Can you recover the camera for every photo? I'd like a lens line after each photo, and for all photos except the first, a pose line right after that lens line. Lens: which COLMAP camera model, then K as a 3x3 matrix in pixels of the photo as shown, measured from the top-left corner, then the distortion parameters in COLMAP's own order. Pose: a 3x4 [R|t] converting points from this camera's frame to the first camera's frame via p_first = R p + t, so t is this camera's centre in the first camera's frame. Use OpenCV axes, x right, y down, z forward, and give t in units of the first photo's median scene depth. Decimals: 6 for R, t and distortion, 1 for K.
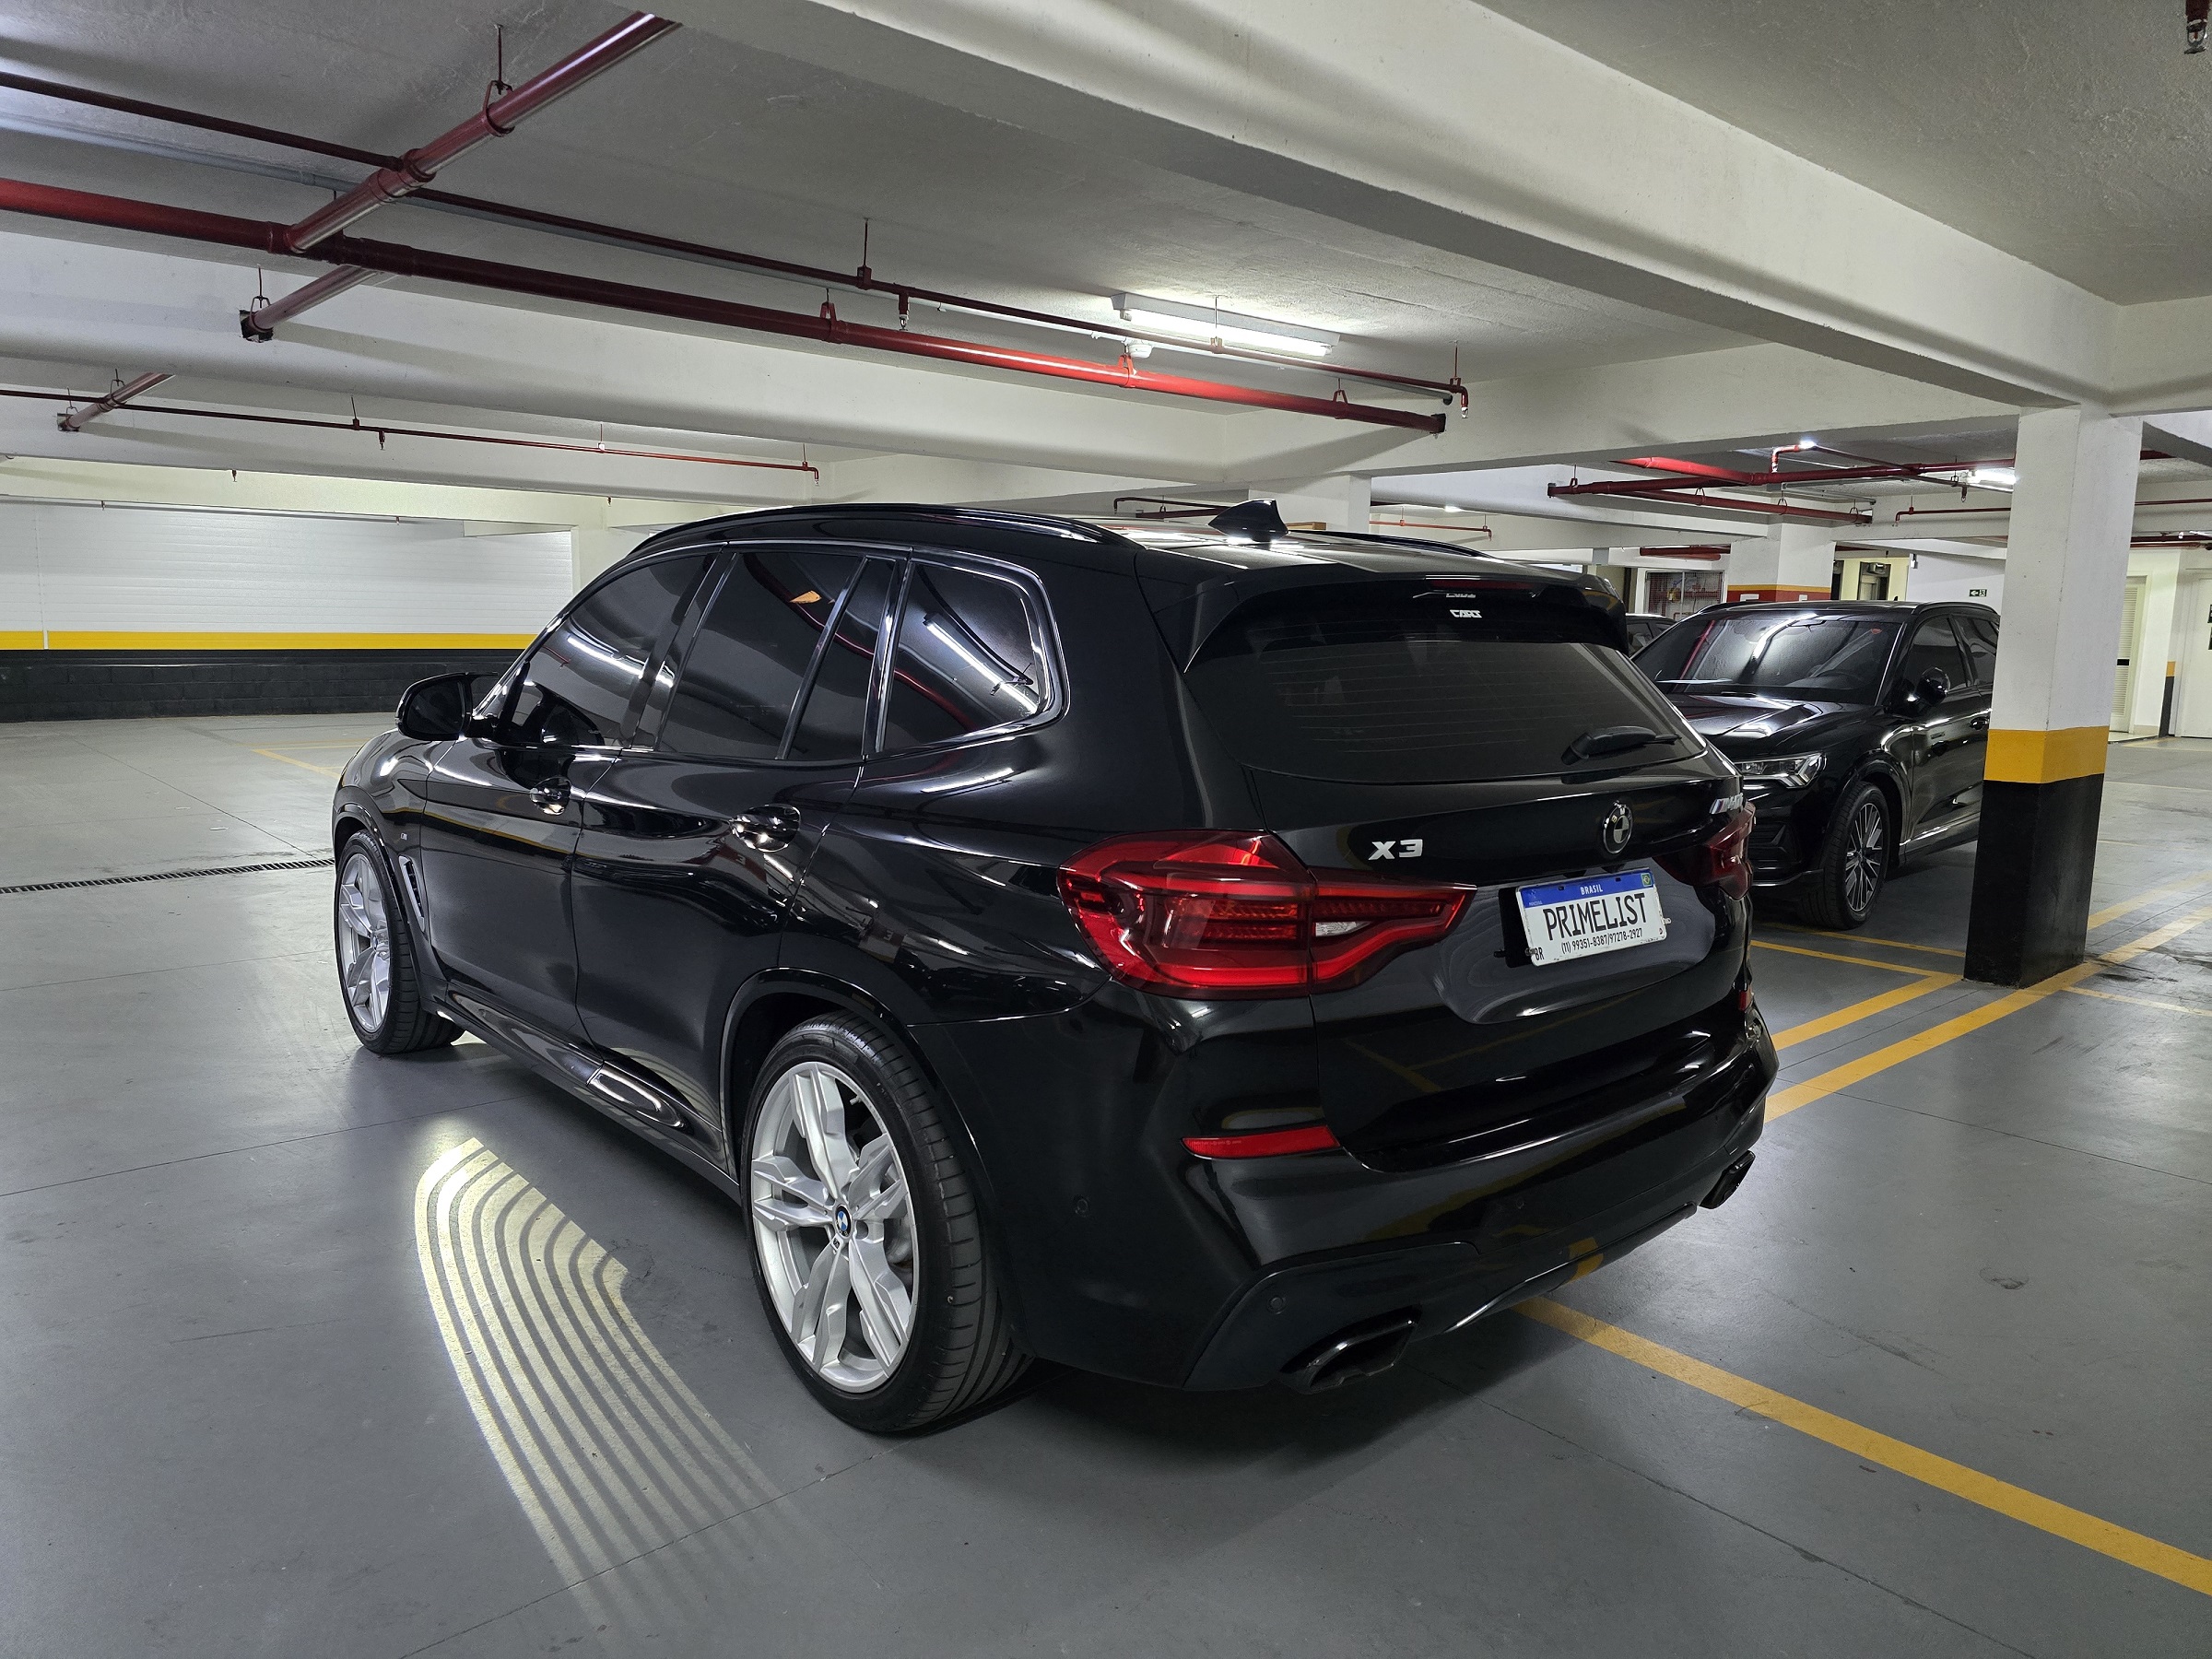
lens RADIAL K [[1483.8, 0, 1112.4], [0, 1483.8, 854.8], [0, 0, 1]] dist [0.009314, -0.003948]
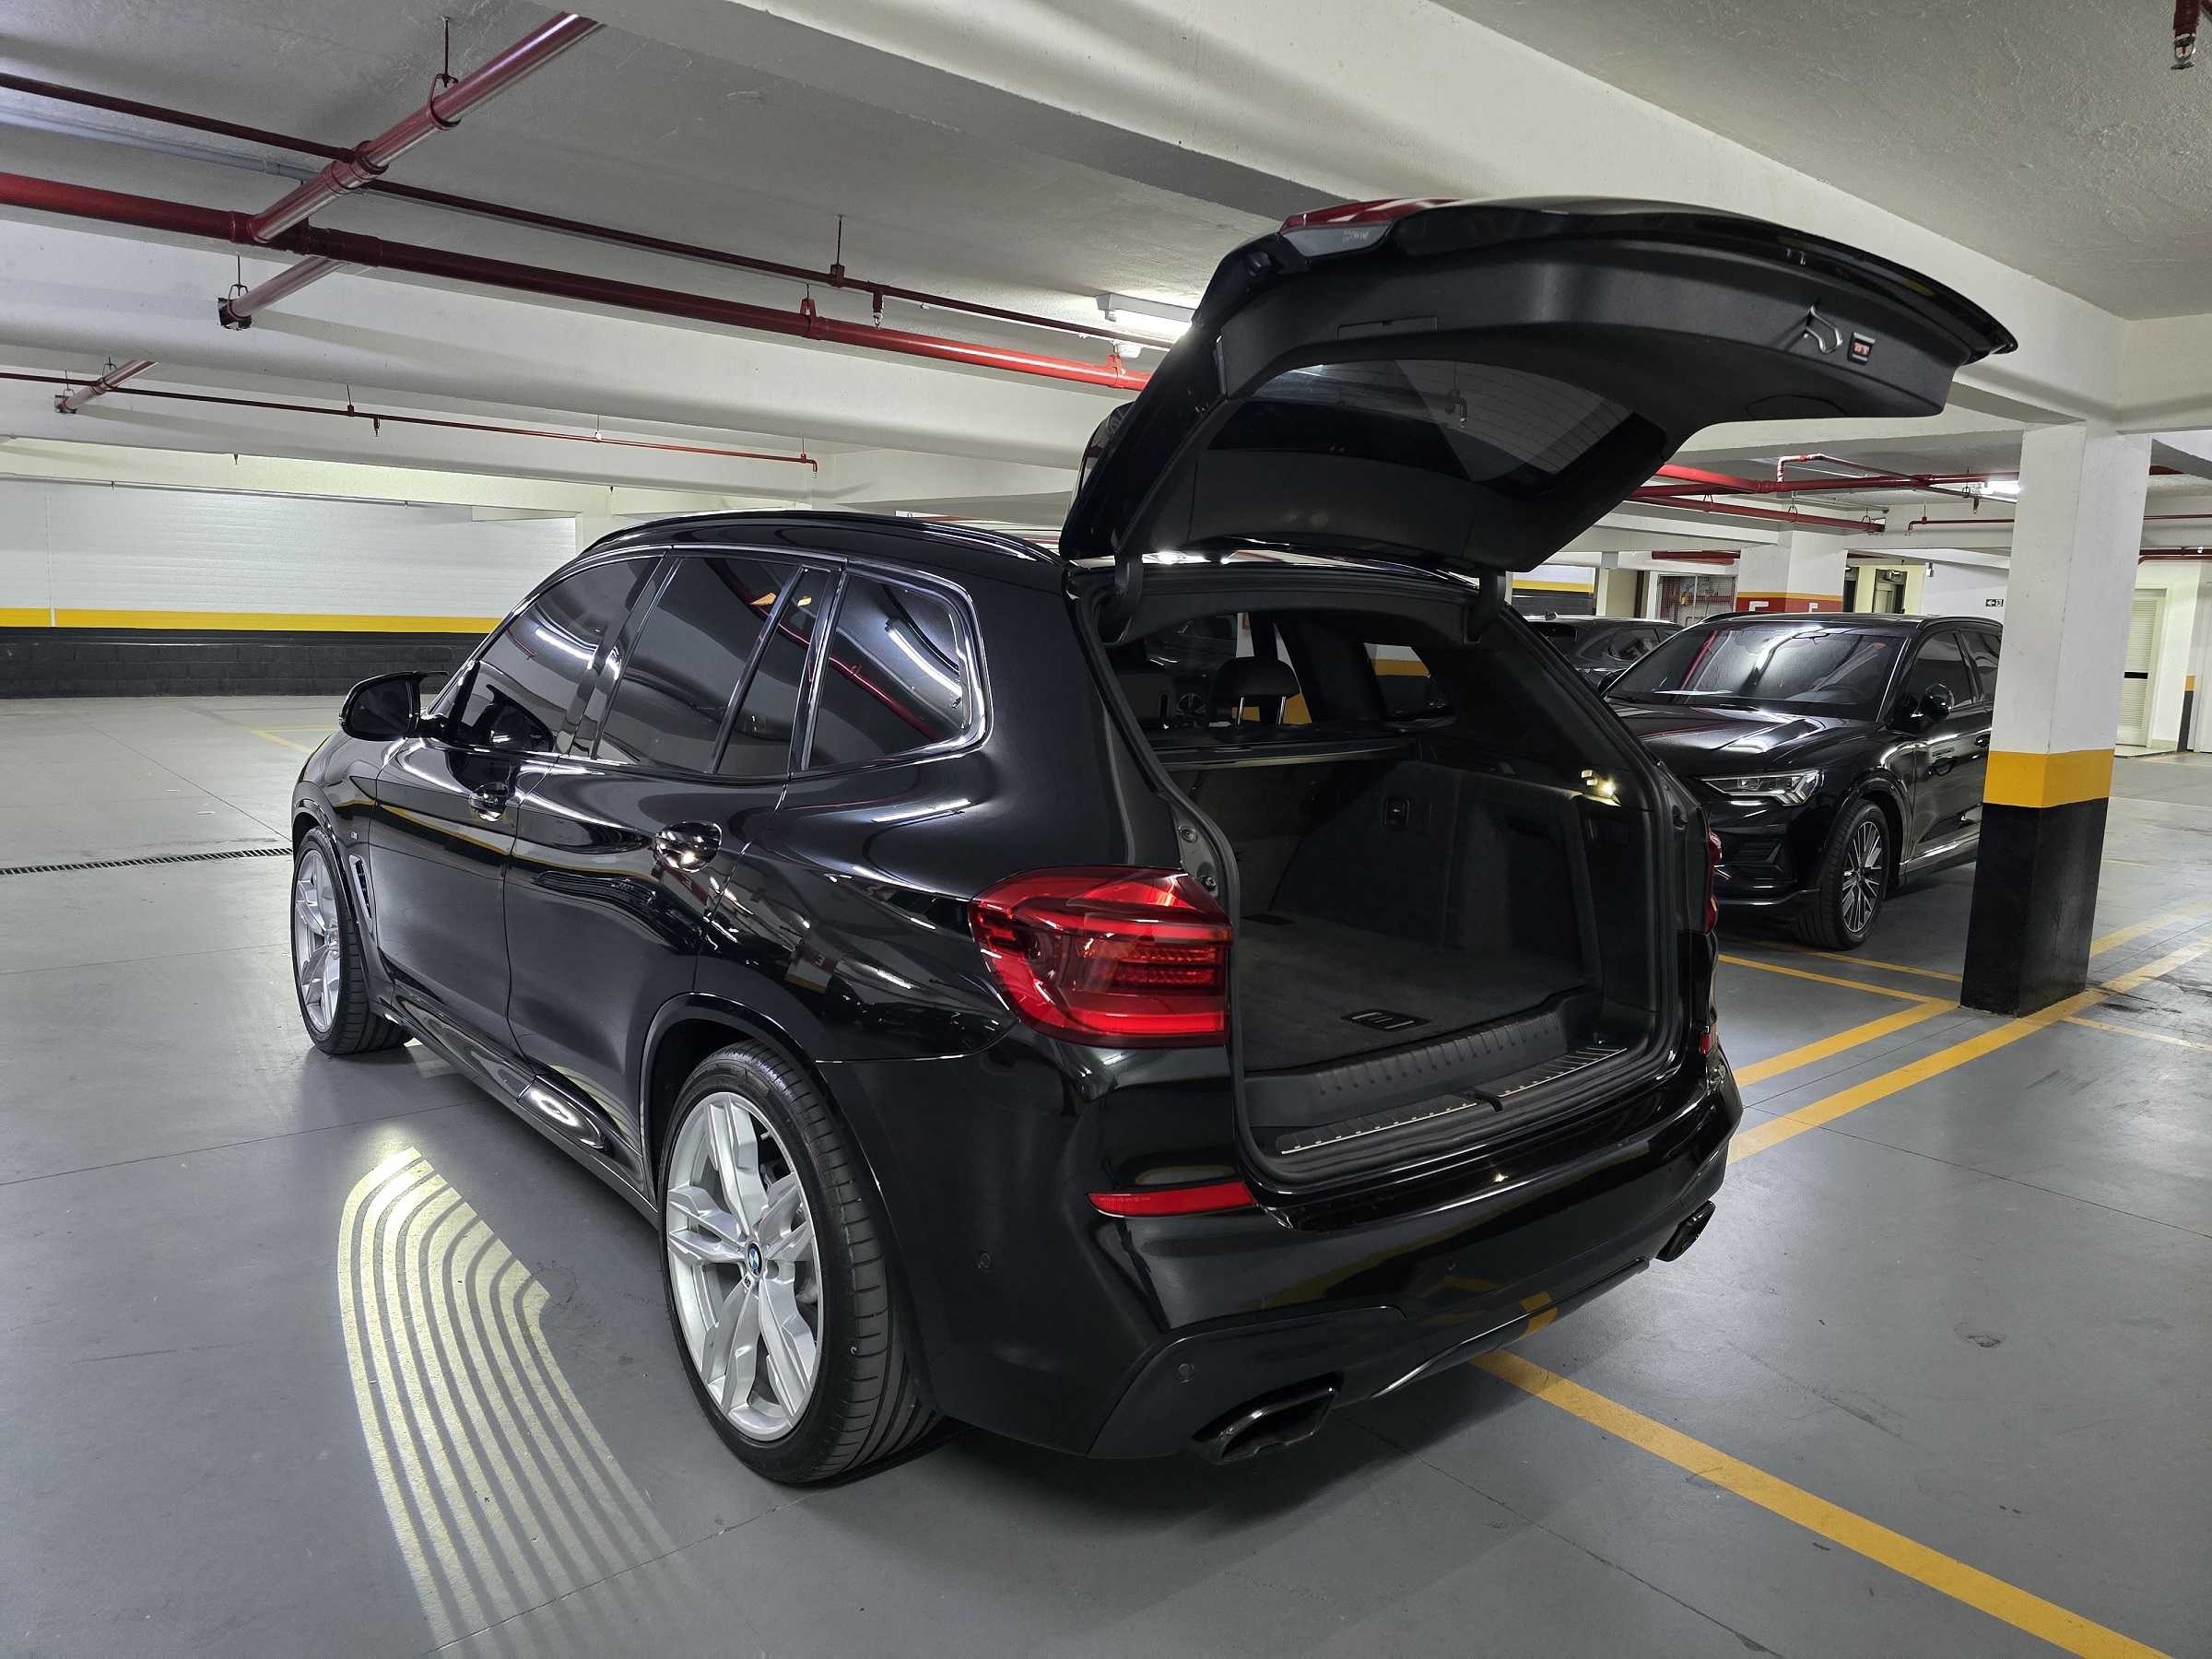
lens RADIAL K [[1485.3, 0, 1106.0], [0, 1485.3, 829.5], [0, 0, 1]] dist [0.004960, 0.000163]
pose [[0.999731, 0.019344, -0.012783, 0.034558], [-0.019480, 0.999754, -0.010644, -0.016510], [0.012574, 0.010891, 0.999862, 0.025341]]
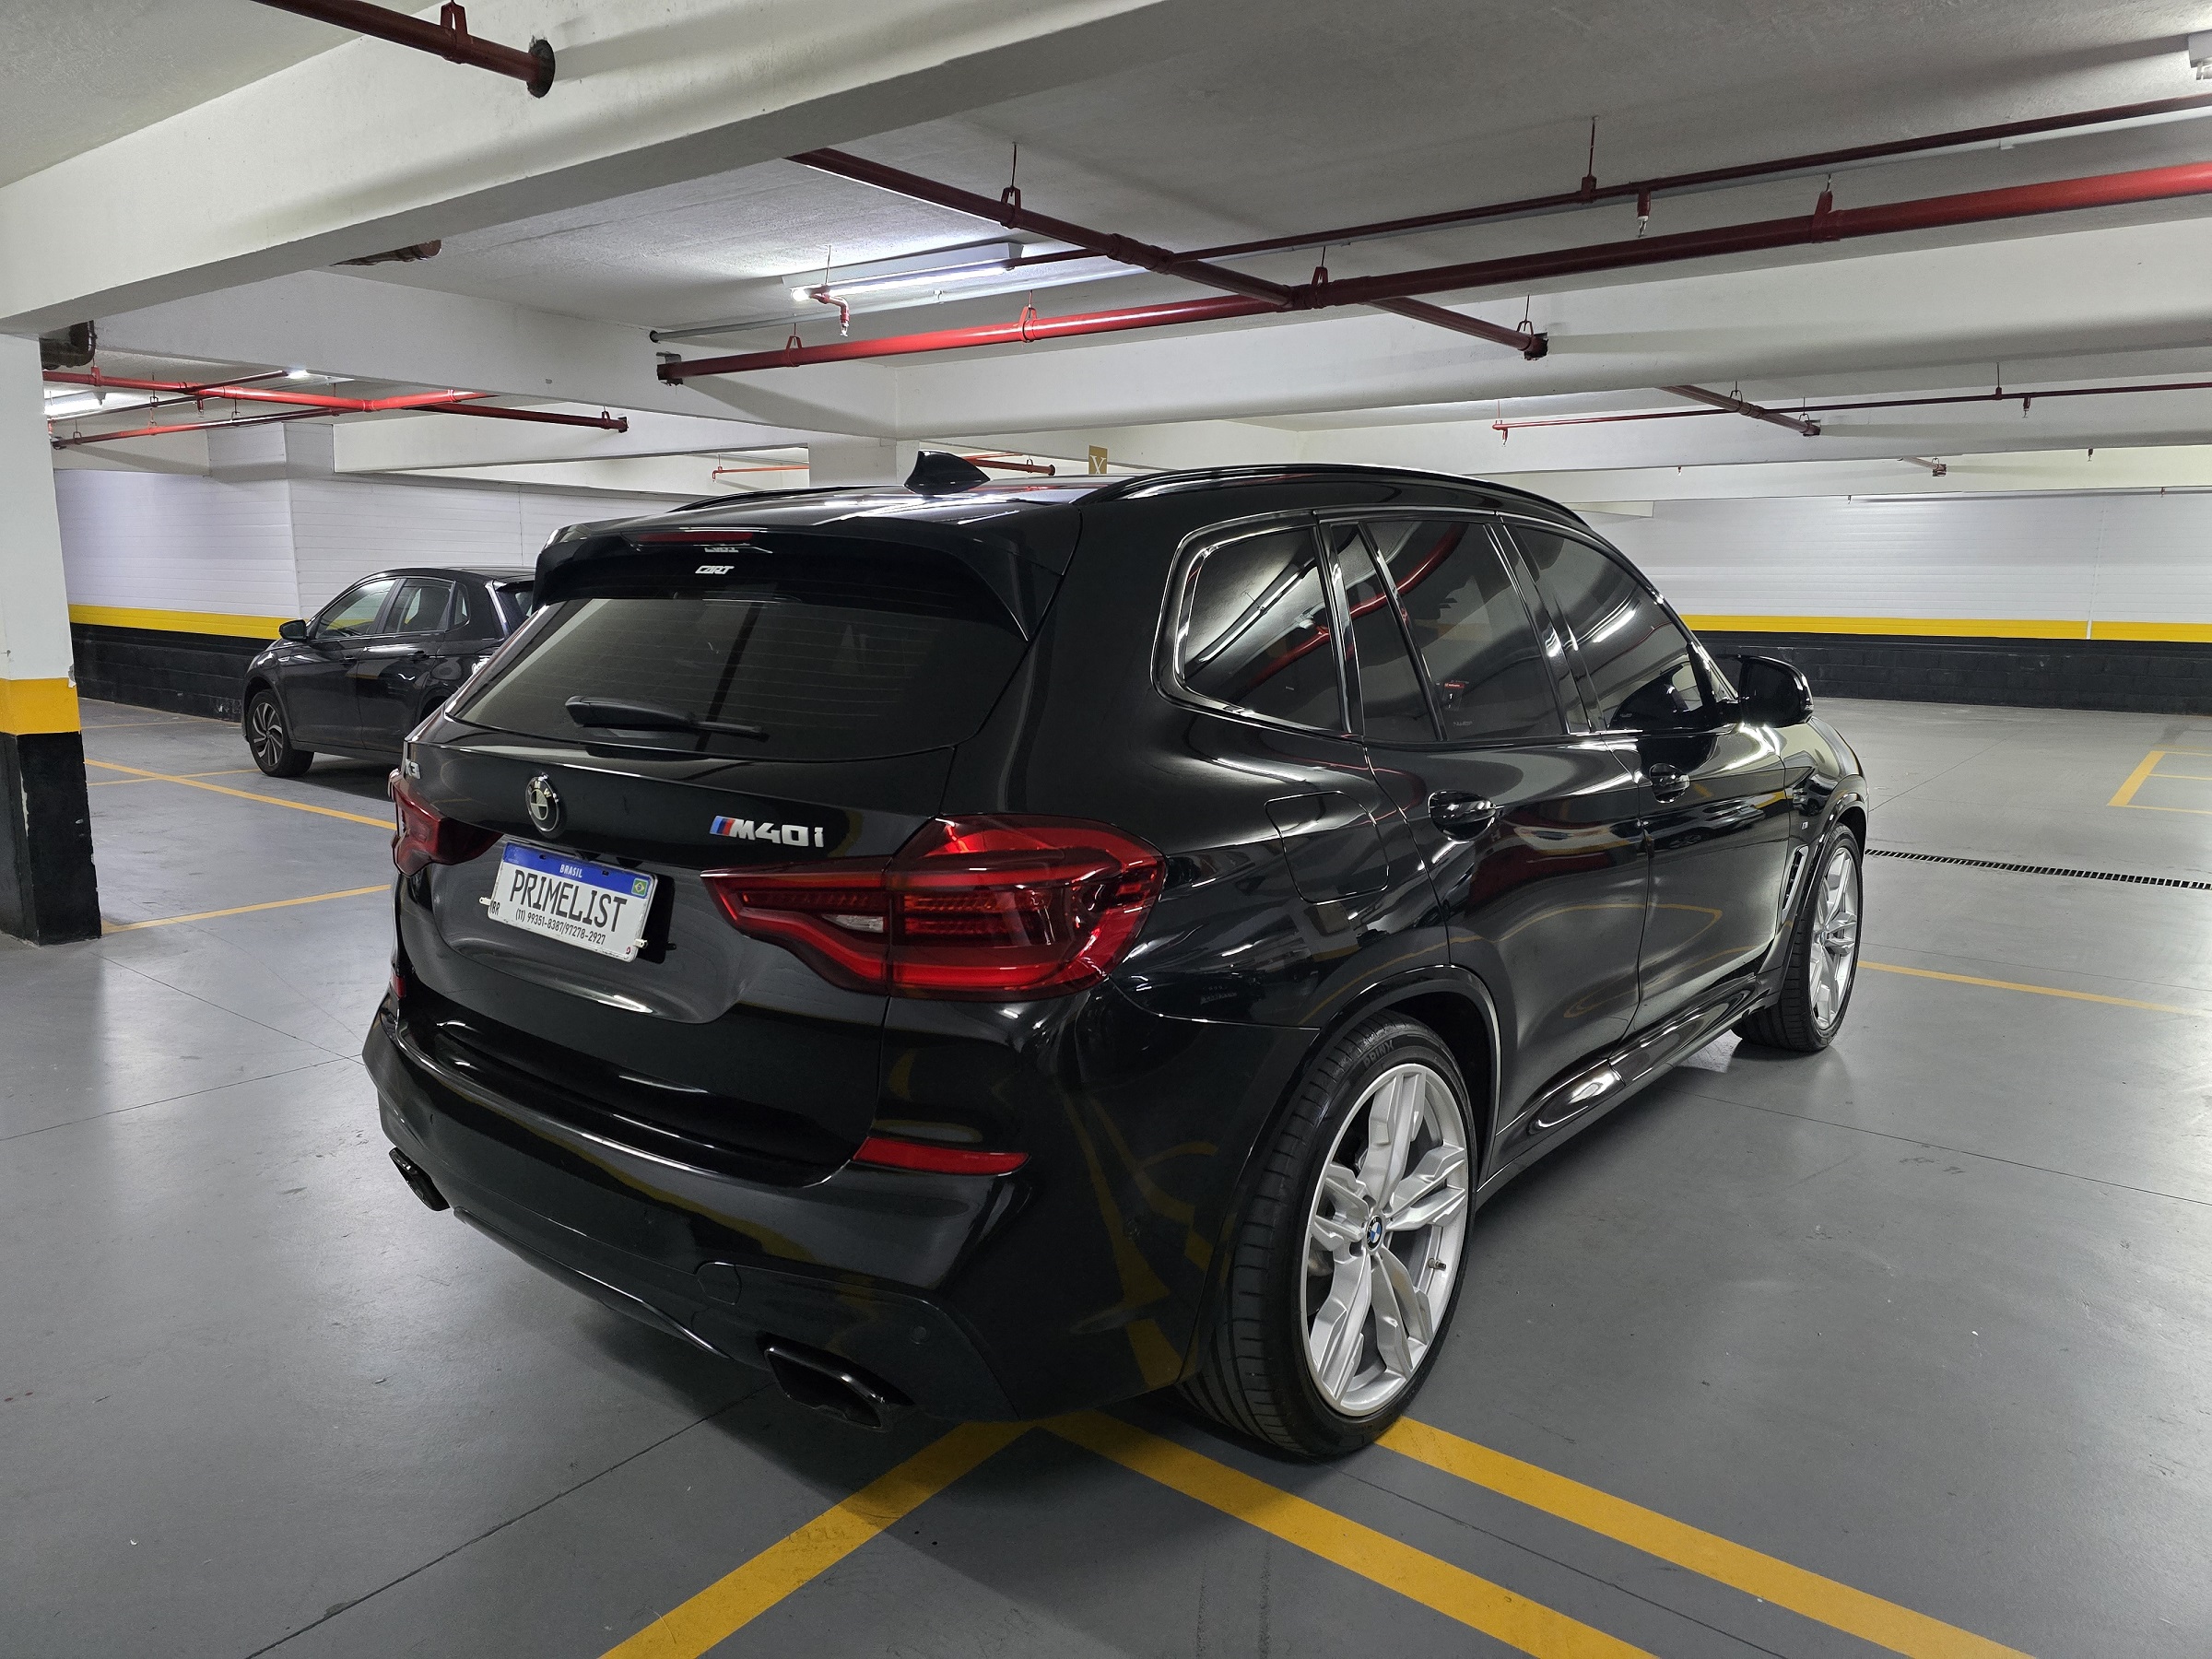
lens RADIAL K [[1480.0, 0, 1101.6], [0, 1480.0, 878.1], [0, 0, 1]] dist [0.002084, -0.000220]
pose [[0.170803, 0.174999, -0.969640, 0.741106], [-0.156477, 0.976430, 0.148661, -0.093230], [0.972801, 0.126334, 0.194161, 0.670266]]
